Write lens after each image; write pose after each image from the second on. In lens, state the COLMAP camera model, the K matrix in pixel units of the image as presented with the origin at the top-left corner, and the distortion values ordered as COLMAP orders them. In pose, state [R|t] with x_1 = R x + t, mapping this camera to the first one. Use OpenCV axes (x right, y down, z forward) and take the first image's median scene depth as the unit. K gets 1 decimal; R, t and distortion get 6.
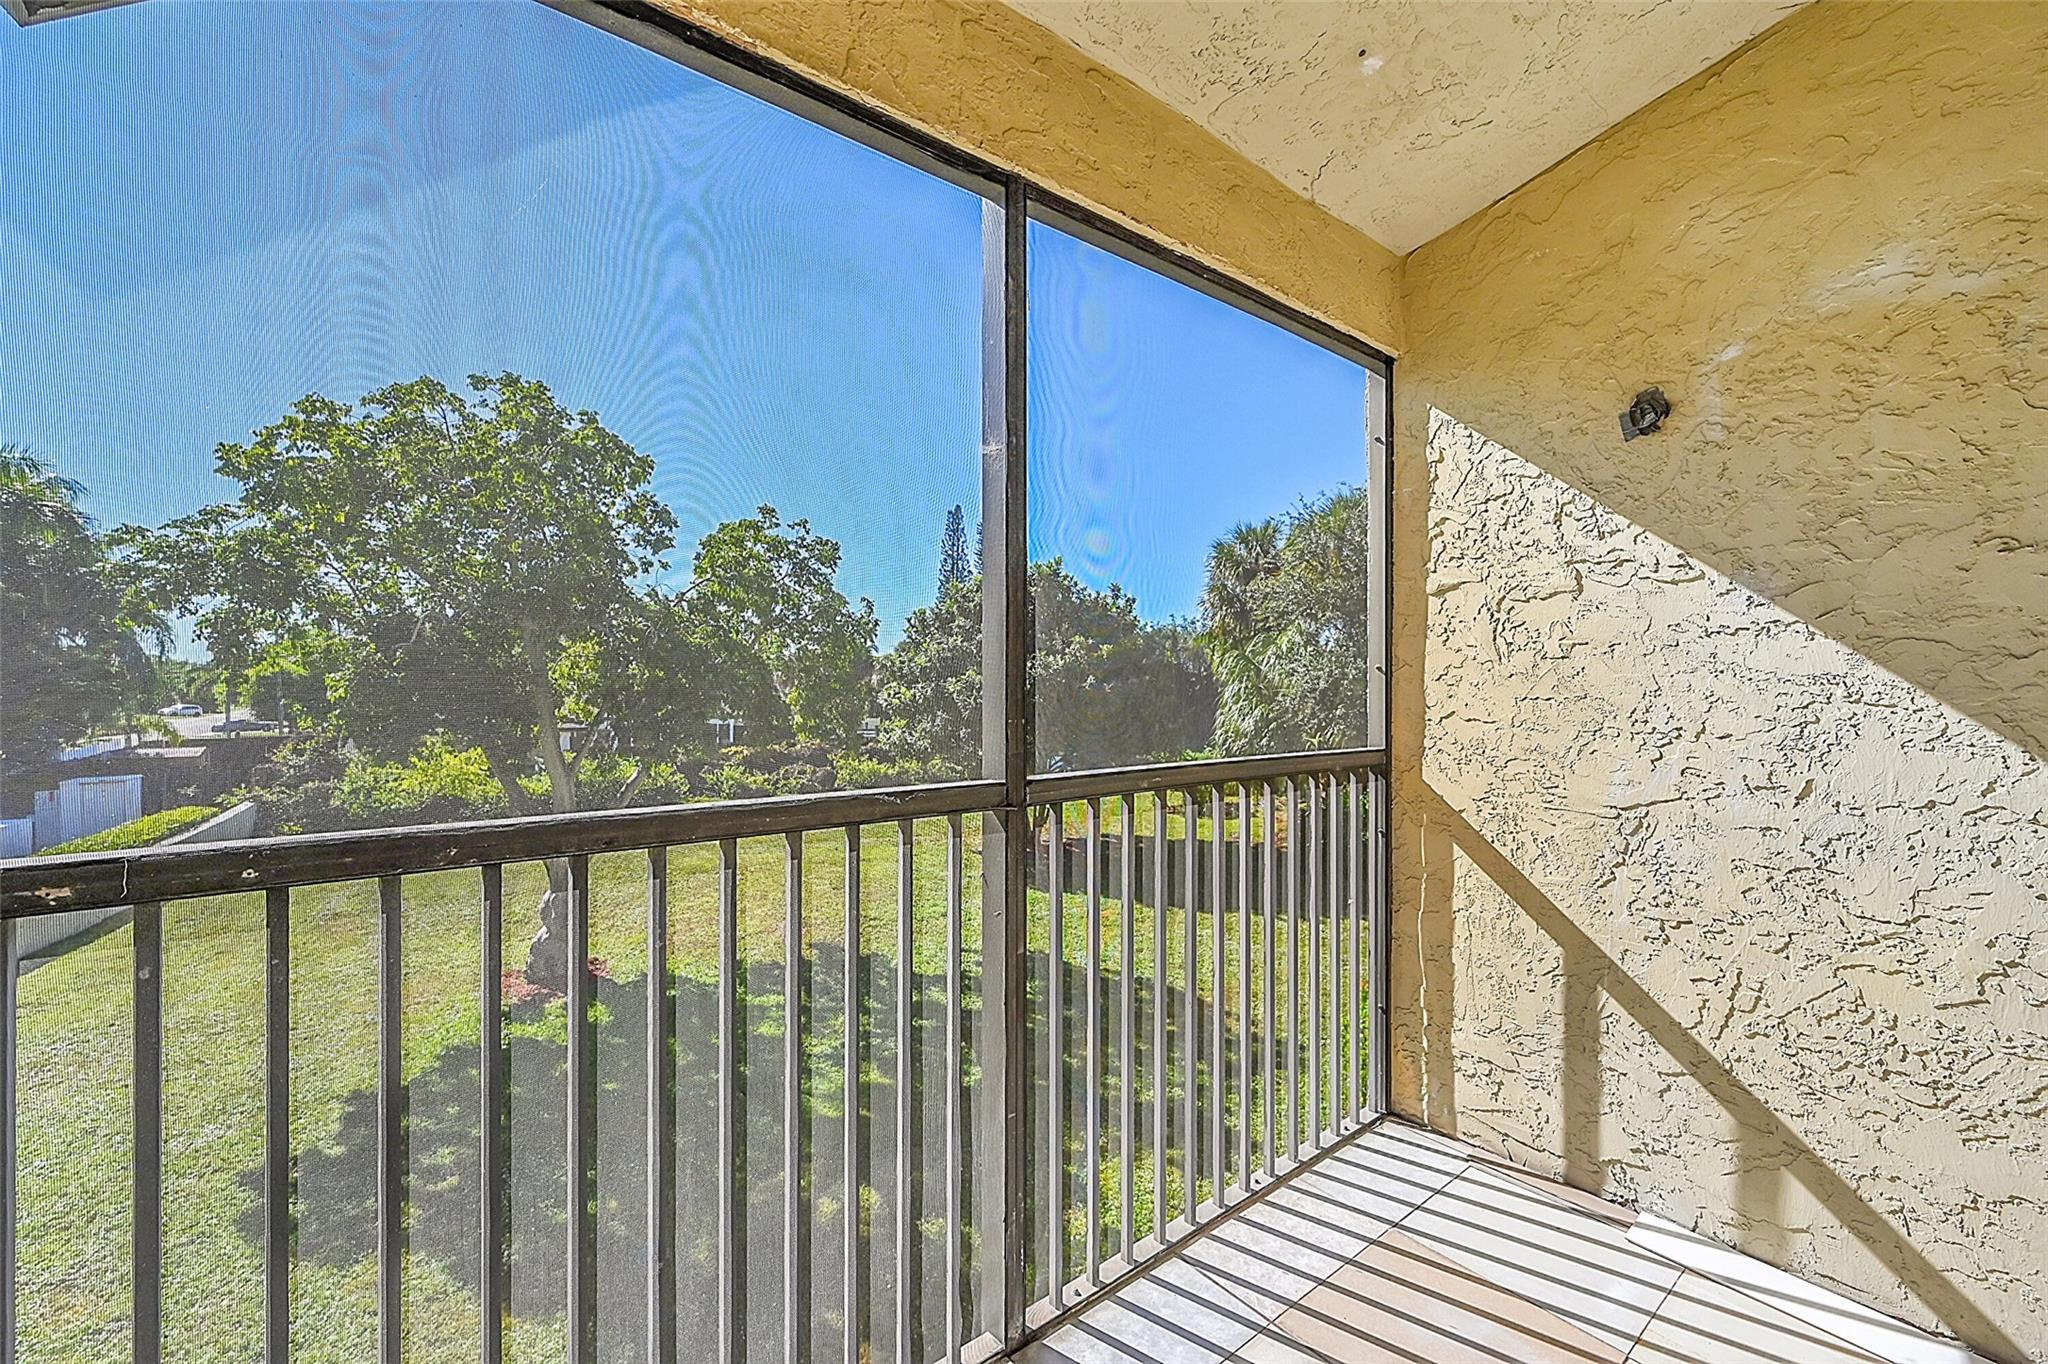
lens RADIAL K [[819.0, 0, 1024.0], [0, 819.0, 682.0], [0, 0, 1]] dist [-0.000462, 0.000280]
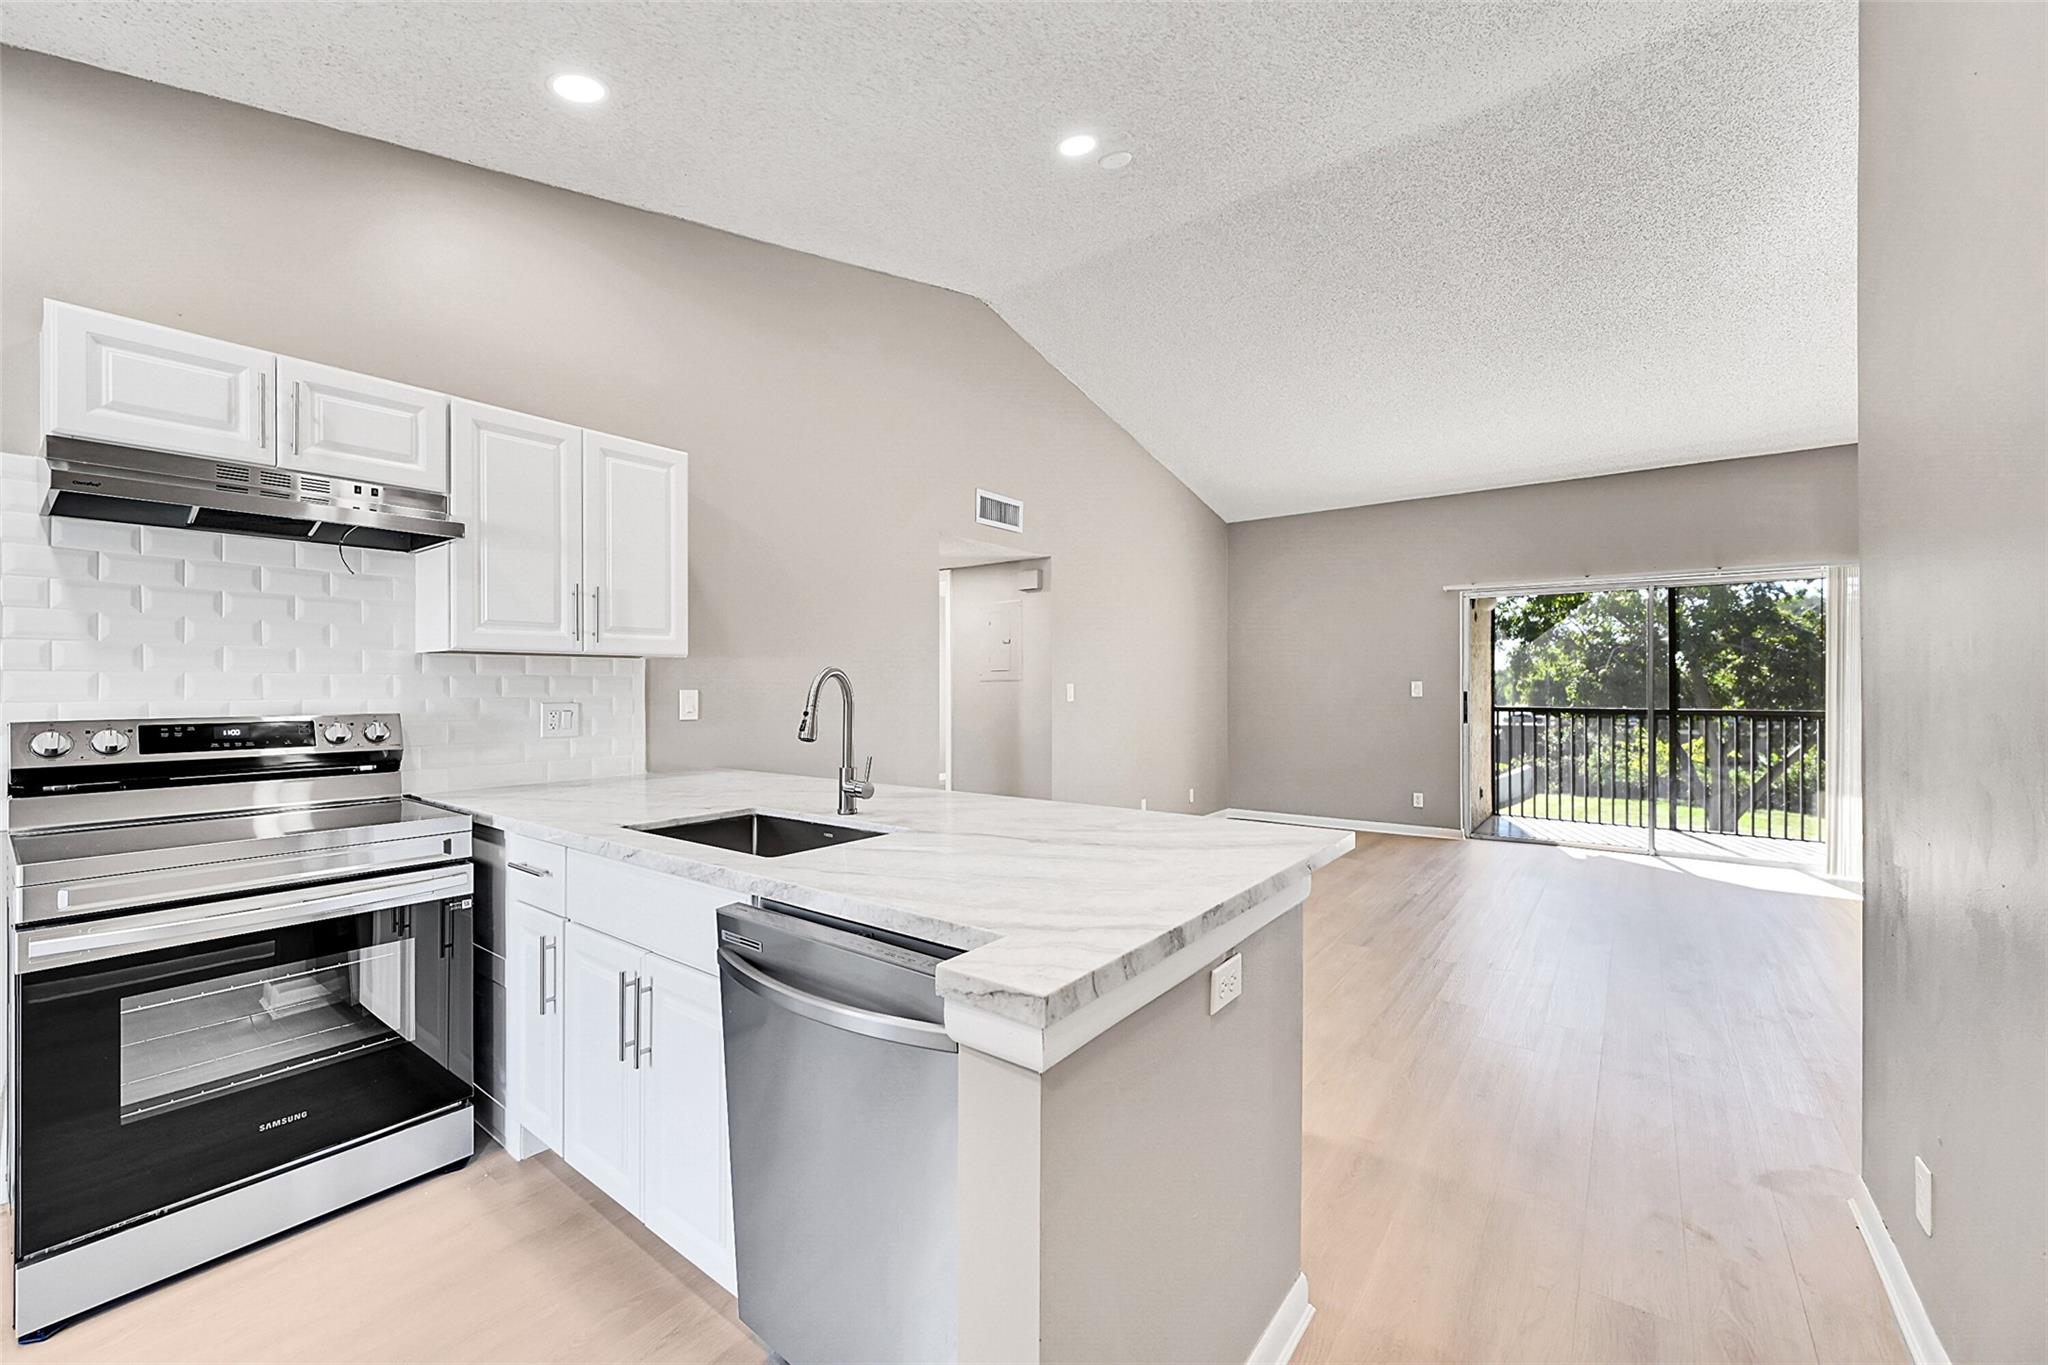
lens RADIAL K [[805.6, 0, 1016.7], [0, 805.6, 685.1], [0, 0, 1]] dist [0.000081, 0.000258]
pose [[0.242502, 0.001151, -0.970150, 2.601603], [-0.001904, 0.999998, 0.000710, -0.017241], [0.970149, 0.001675, 0.242504, -2.745847]]
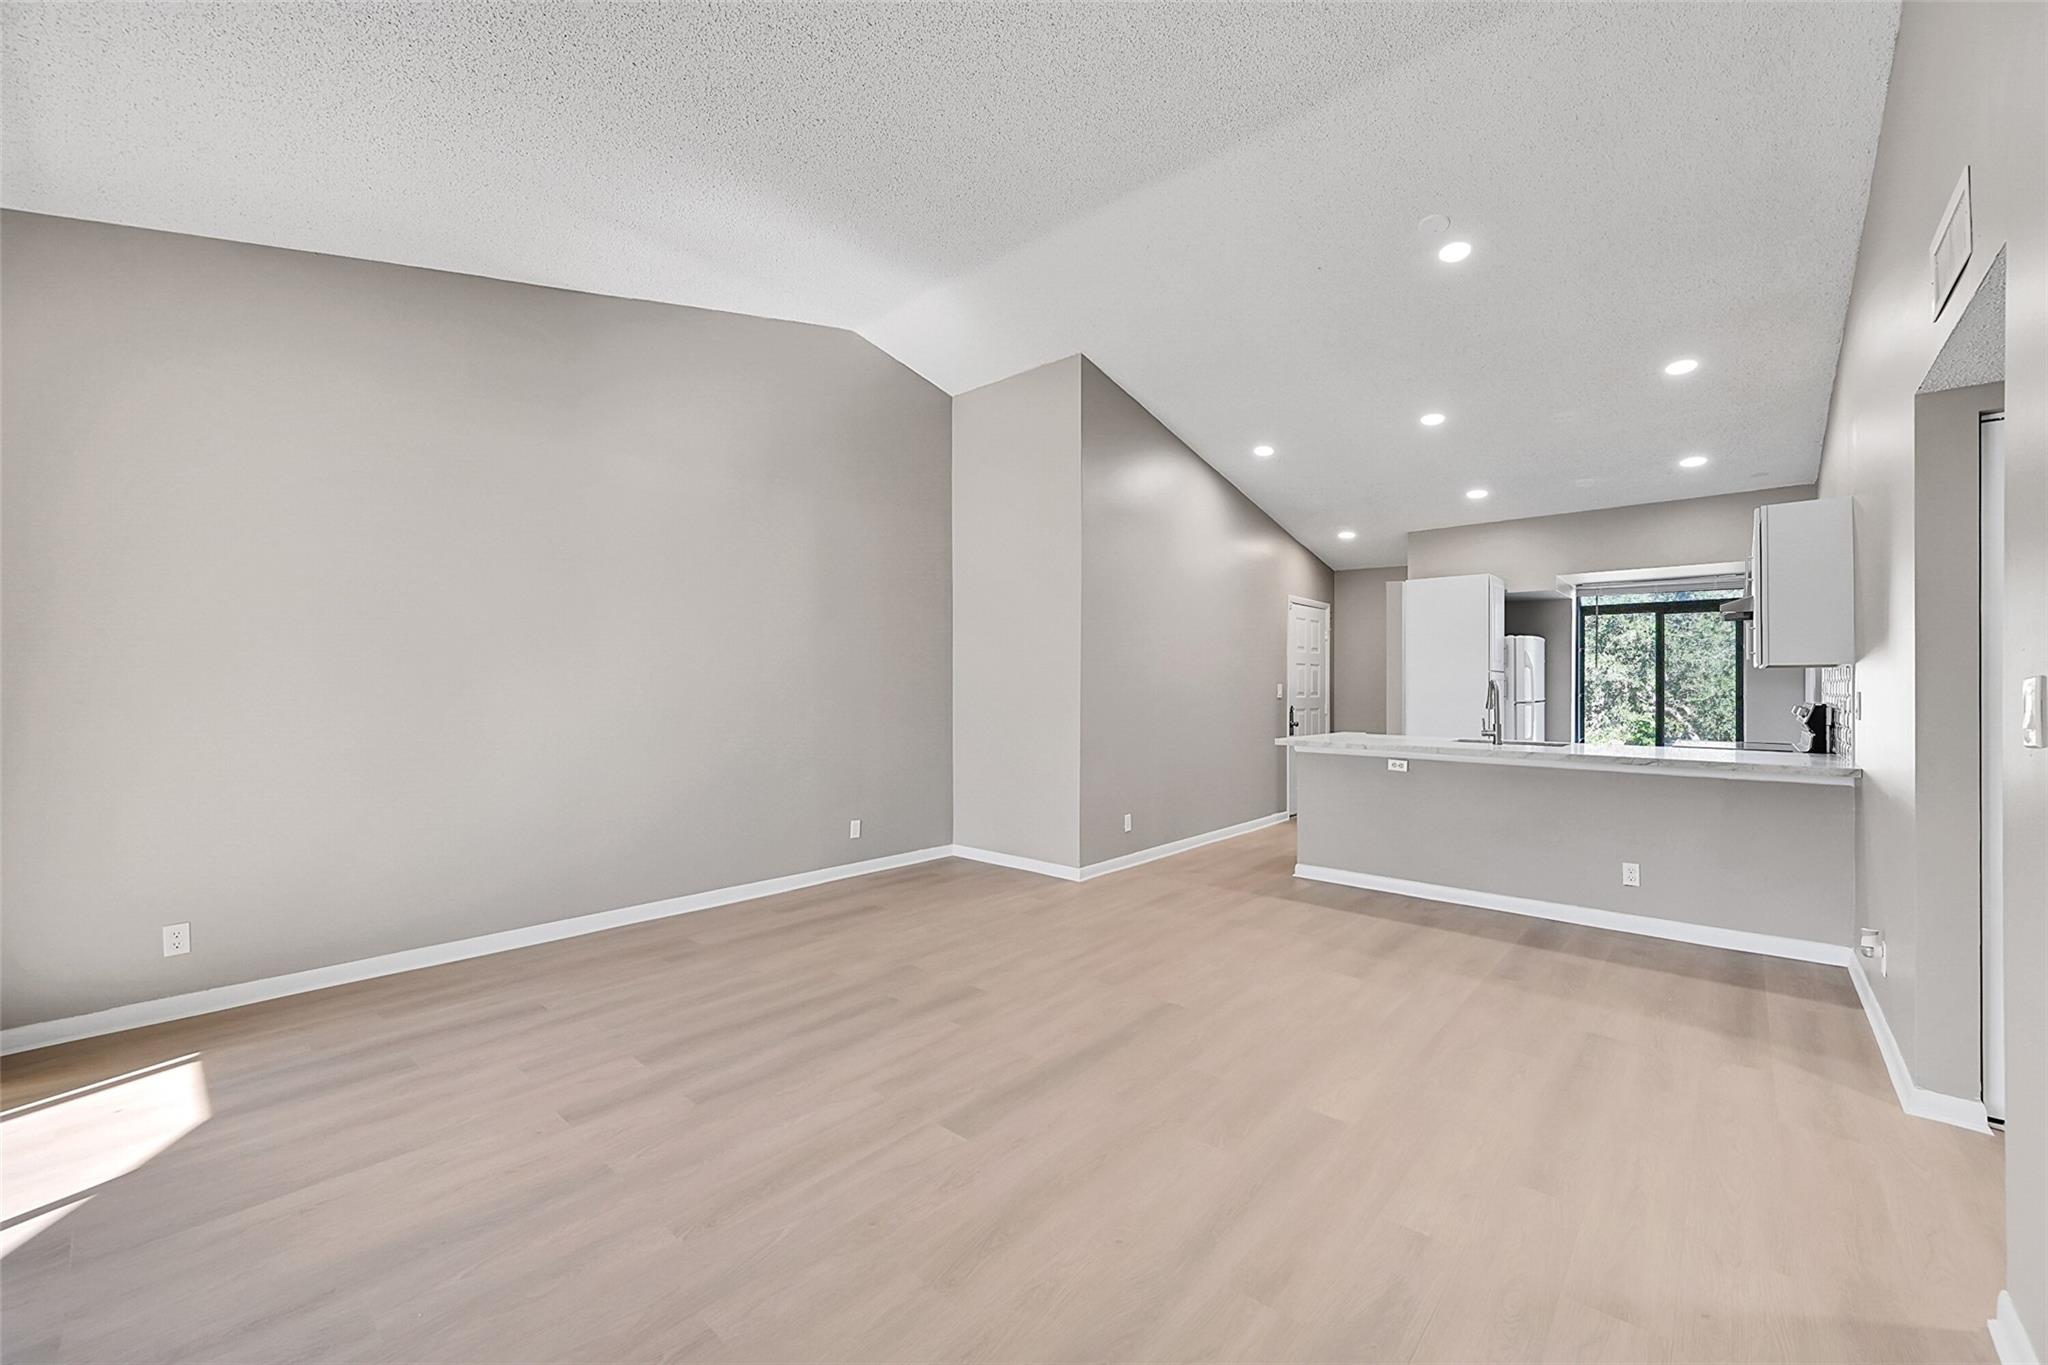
lens RADIAL K [[809.9, 0, 1024.0], [0, 809.9, 682.5], [0, 0, 1]] dist [-0.000583, -0.000063]
pose [[-0.173364, 0.005971, 0.984840, -0.446681], [-0.002980, 0.999974, -0.006587, -0.006451], [-0.984853, -0.004076, -0.173341, -0.989233]]
